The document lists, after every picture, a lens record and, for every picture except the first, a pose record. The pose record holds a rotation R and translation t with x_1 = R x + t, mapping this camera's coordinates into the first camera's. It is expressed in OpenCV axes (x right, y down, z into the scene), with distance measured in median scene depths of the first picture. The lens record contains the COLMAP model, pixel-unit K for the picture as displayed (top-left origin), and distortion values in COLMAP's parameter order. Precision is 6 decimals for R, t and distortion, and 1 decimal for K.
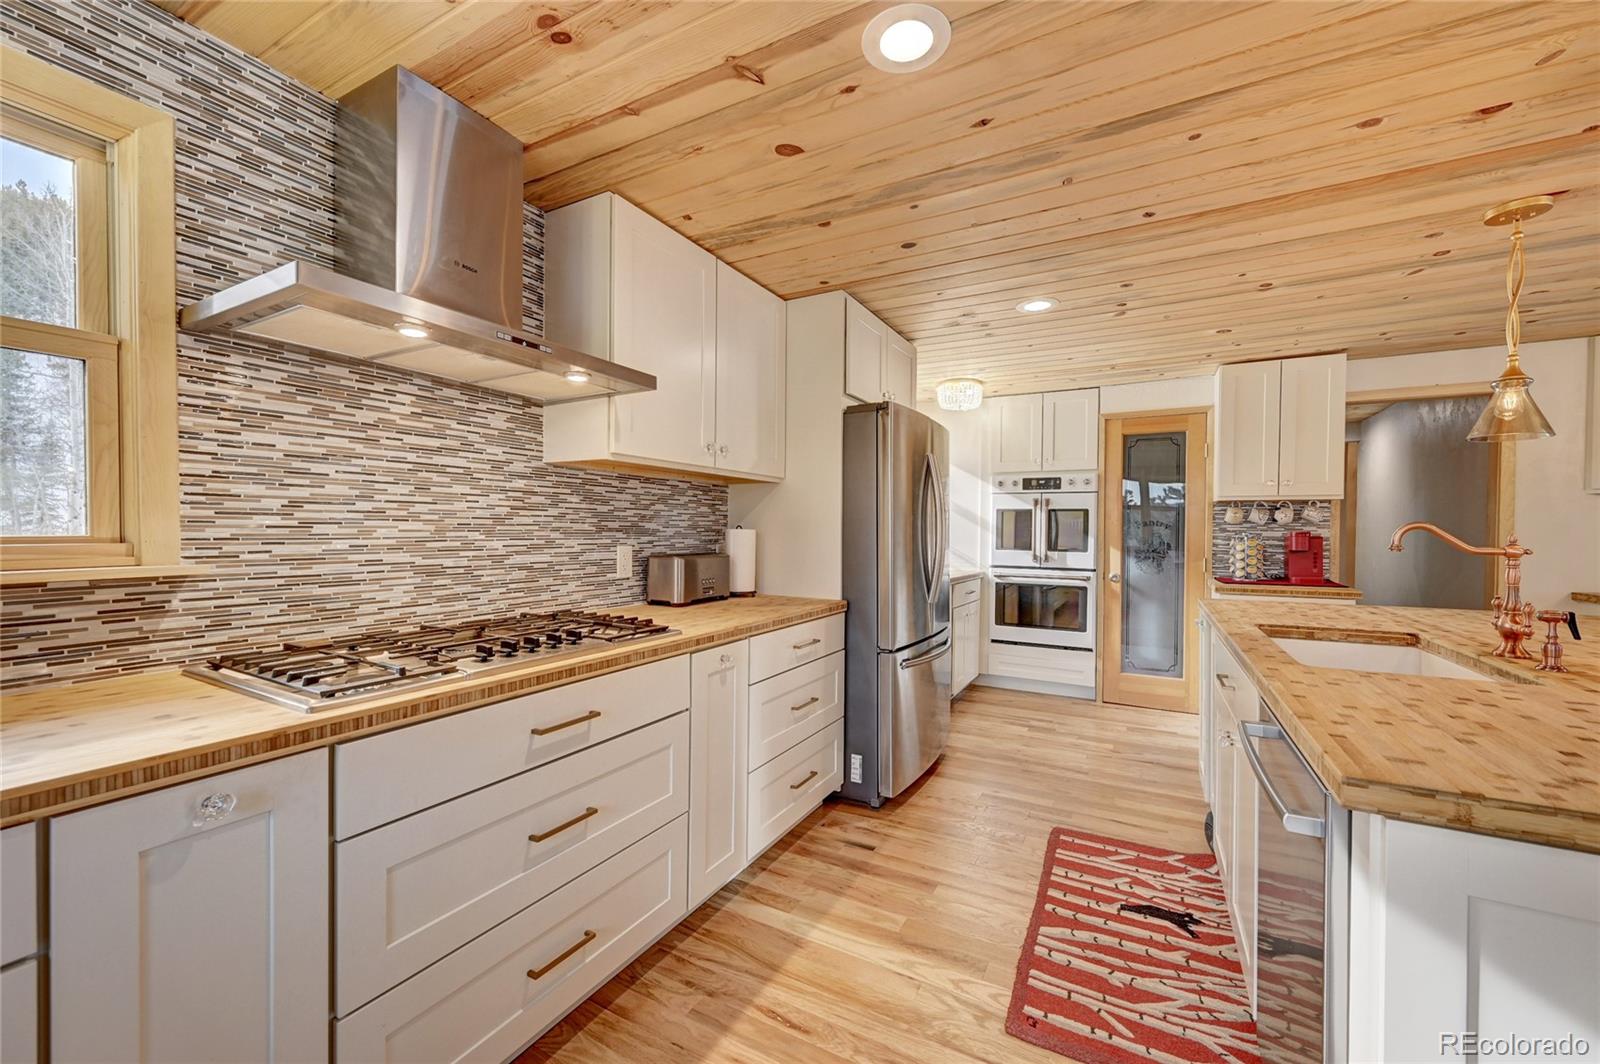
lens RADIAL K [[629.3, 0, 796.4], [0, 629.3, 538.9], [0, 0, 1]] dist [-0.001185, 0.000221]
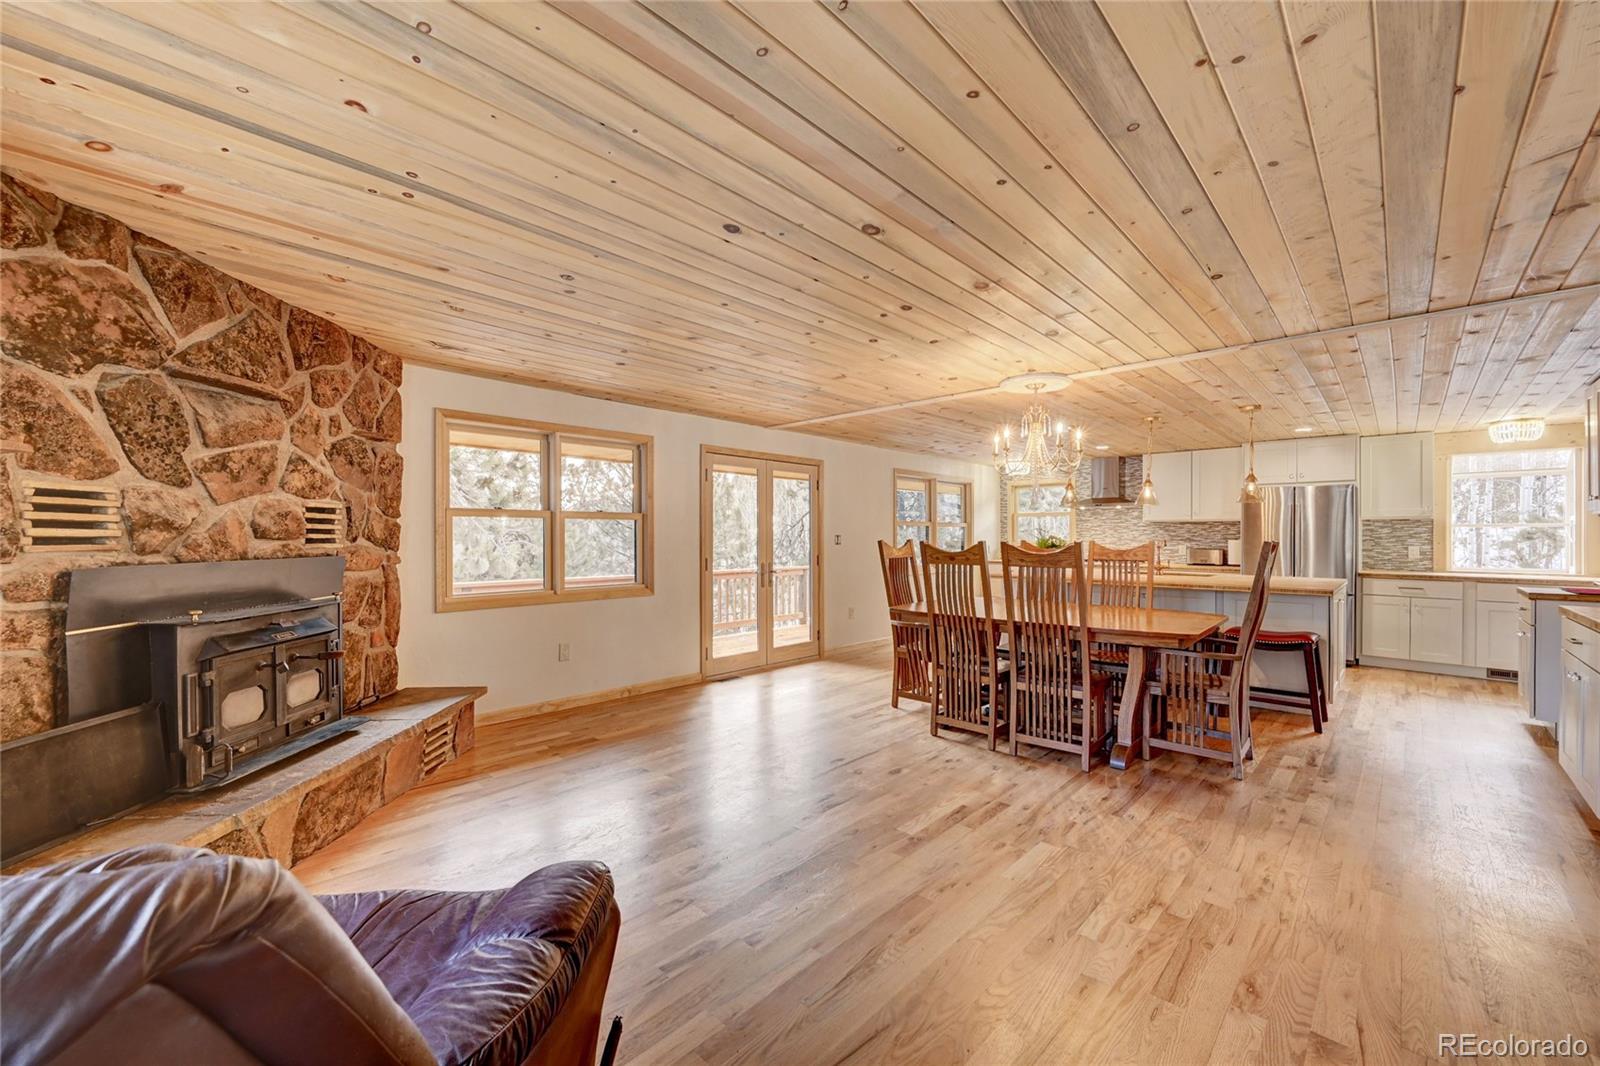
lens RADIAL K [[629.2, 0, 798.1], [0, 629.2, 537.5], [0, 0, 1]] dist [-0.002608, 0.000646]
pose [[-0.258501, -0.003862, -0.966003, 4.062697], [-0.017284, 0.999850, 0.000628, 0.004465], [0.965856, 0.016859, -0.258529, -0.064494]]
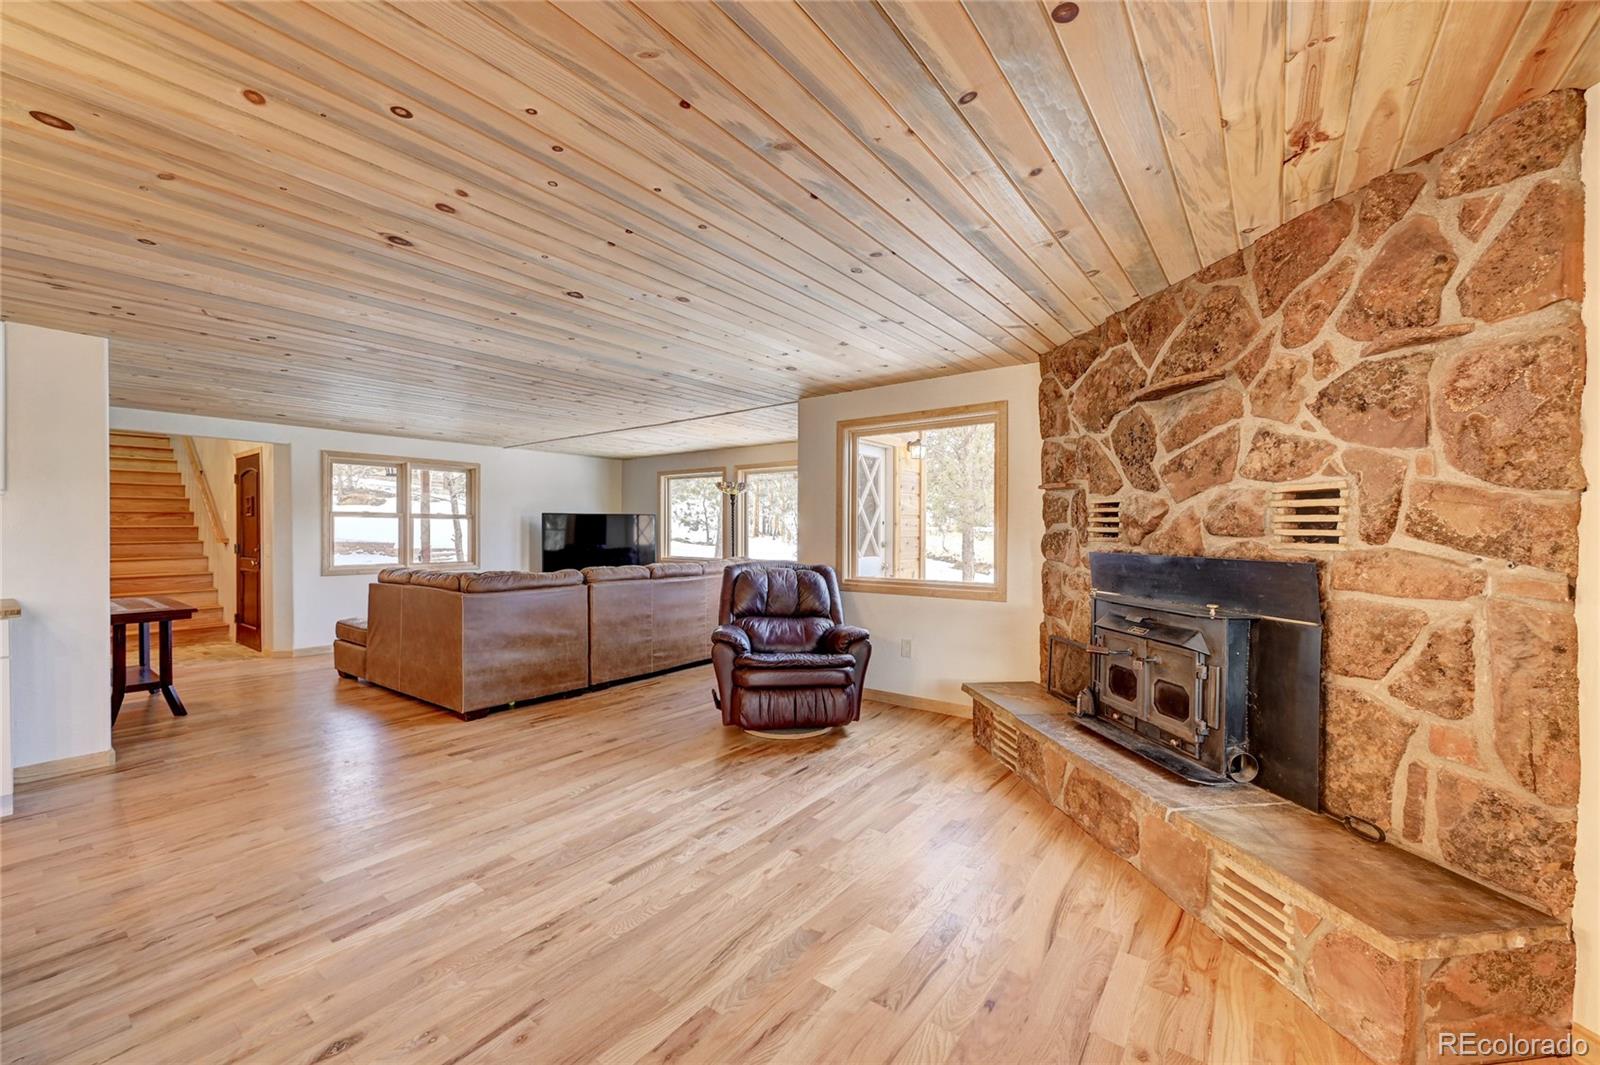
lens RADIAL K [[629.3, 0, 802.1], [0, 629.3, 533.9], [0, 0, 1]] dist [-0.001185, 0.000221]
pose [[0.135997, -0.009872, 0.990660, 1.677450], [0.012781, 0.999885, 0.008209, 0.005141], [-0.990627, 0.011545, 0.136108, -0.911460]]
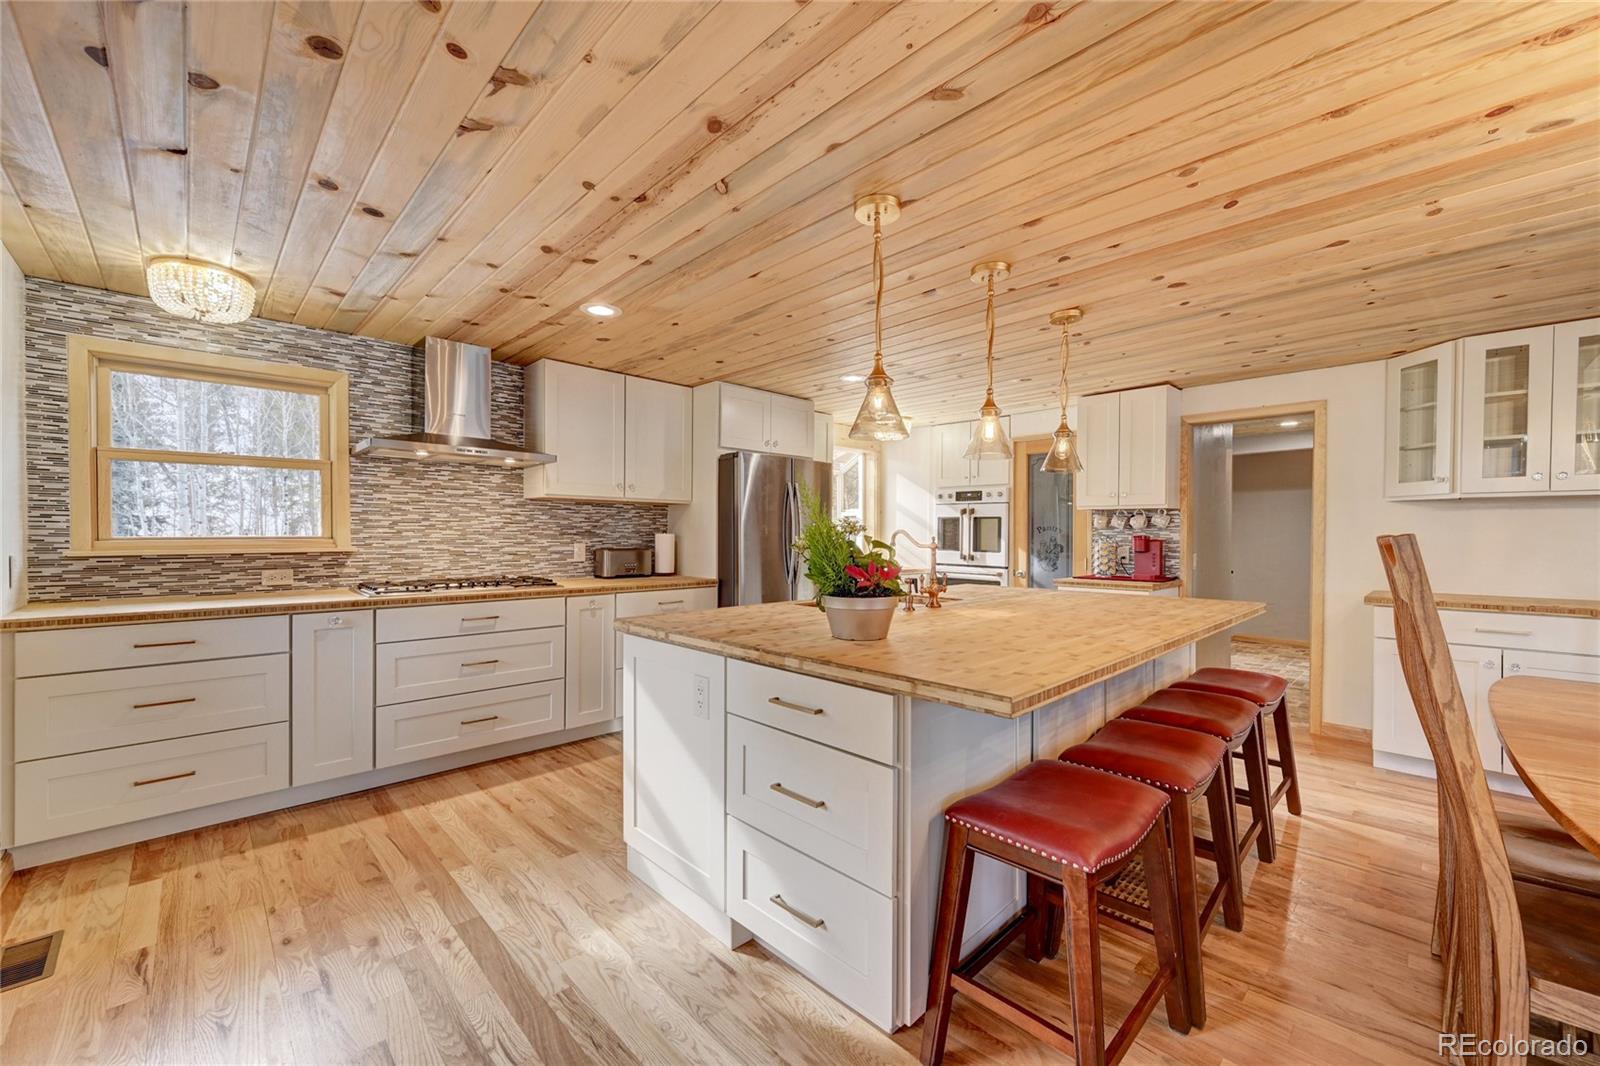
lens RADIAL K [[629.2, 0, 797.3], [0, 629.2, 541.1], [0, 0, 1]] dist [-0.002608, 0.000646]
pose [[0.957021, 0.002658, -0.290005, 1.002929], [-0.003768, 0.999988, -0.003267, 0.010514], [0.289993, 0.004219, 0.957019, -0.613185]]
